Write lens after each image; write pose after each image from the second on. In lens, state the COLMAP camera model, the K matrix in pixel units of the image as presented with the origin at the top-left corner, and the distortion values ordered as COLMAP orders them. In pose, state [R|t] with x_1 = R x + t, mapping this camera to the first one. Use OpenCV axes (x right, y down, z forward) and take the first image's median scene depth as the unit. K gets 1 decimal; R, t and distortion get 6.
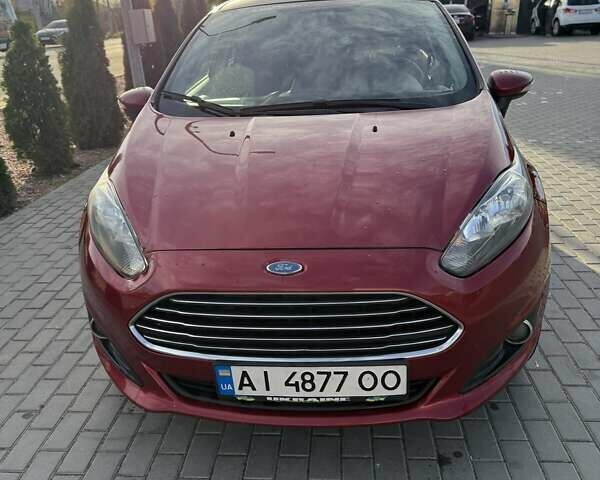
lens RADIAL K [[592.9, 0, 293.8], [0, 592.9, 235.0], [0, 0, 1]] dist [0.012430, 0.000000]
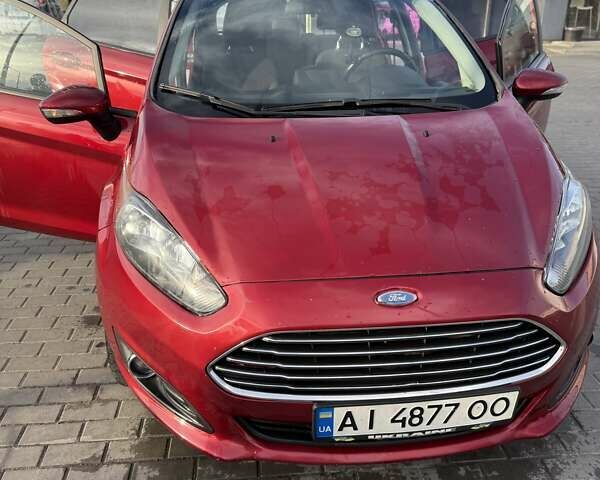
lens RADIAL K [[592.9, 0, 295.9], [0, 592.9, 236.5], [0, 0, 1]] dist [0.012430, 0.000000]
pose [[0.978651, -0.039478, 0.201702, -0.326717], [0.030739, 0.998456, 0.046276, -0.080437], [-0.203218, -0.039088, 0.978353, 0.134332]]
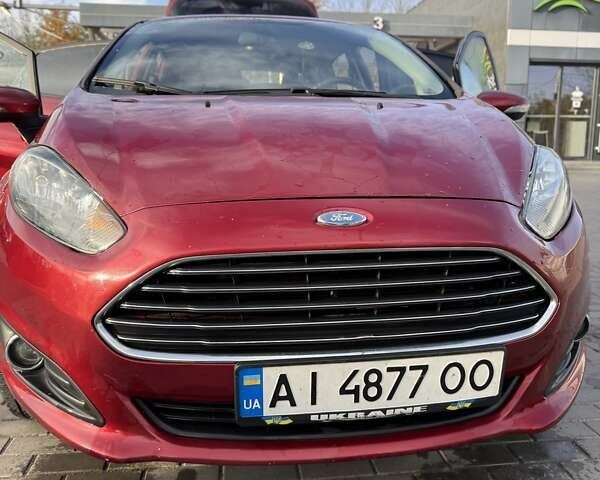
lens RADIAL K [[592.9, 0, 298.2], [0, 592.9, 229.4], [0, 0, 1]] dist [0.012430, 0.000000]
pose [[0.969480, 0.008803, 0.245012, -0.228165], [0.037599, 0.982195, -0.184064, 0.186536], [-0.242270, 0.187658, 0.951887, 0.308549]]
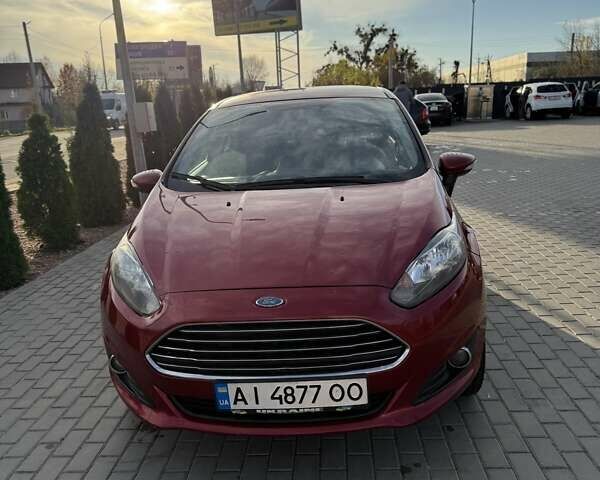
lens RADIAL K [[592.9, 0, 301.9], [0, 592.9, 213.1], [0, 0, 1]] dist [0.012430, 0.000000]
pose [[0.999558, -0.013420, 0.026523, 0.021774], [0.017731, 0.985345, -0.169650, 0.079164], [-0.023858, 0.170045, 0.985147, -0.293048]]
